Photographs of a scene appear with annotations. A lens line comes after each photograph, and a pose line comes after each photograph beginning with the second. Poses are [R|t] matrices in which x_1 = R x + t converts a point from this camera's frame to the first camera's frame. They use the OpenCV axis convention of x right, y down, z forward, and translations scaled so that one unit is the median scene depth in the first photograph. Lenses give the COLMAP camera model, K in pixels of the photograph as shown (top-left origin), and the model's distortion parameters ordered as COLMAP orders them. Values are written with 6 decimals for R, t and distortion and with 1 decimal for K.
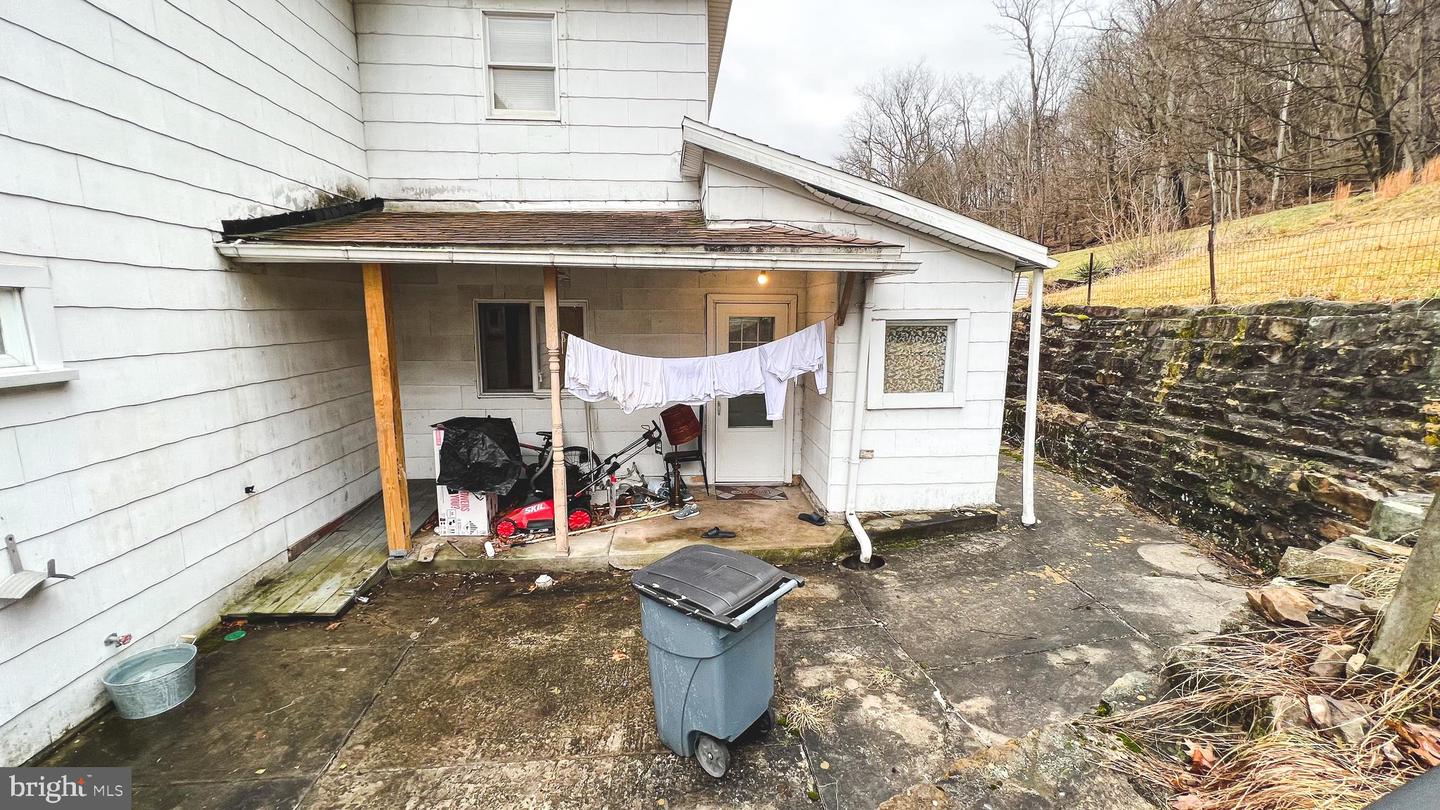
lens RADIAL K [[579.4, 0, 720.0], [0, 579.4, 405.0], [0, 0, 1]] dist [-0.000114, -0.000020]
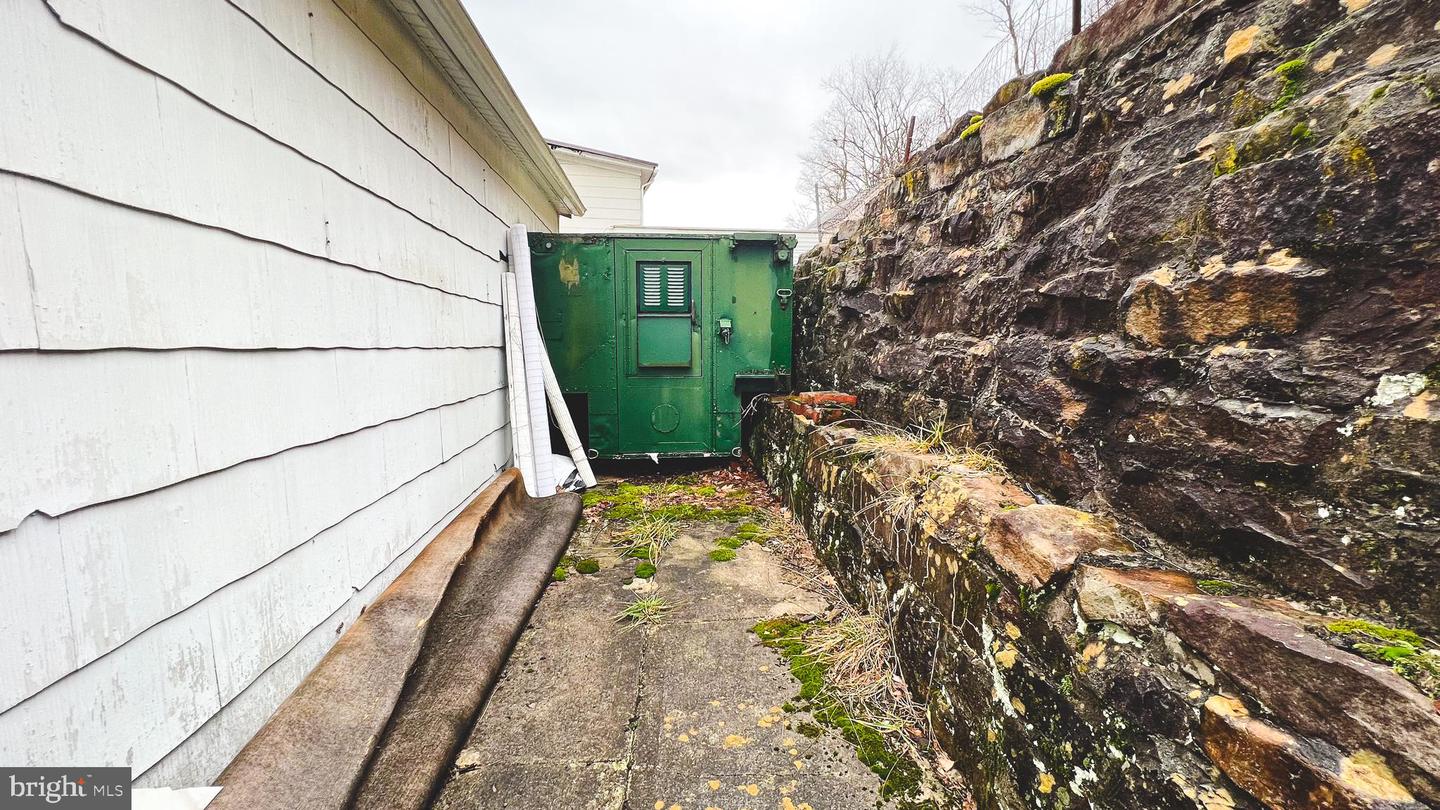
lens RADIAL K [[614.4, 0, 720.0], [0, 614.4, 405.0], [0, 0, 1]] dist [-0.000462, -0.000080]
pose [[0.999750, -0.014936, 0.016651, 0.519466], [0.015799, 0.998472, -0.052962, -0.010787], [-0.015835, 0.053212, 0.998458, 0.812529]]
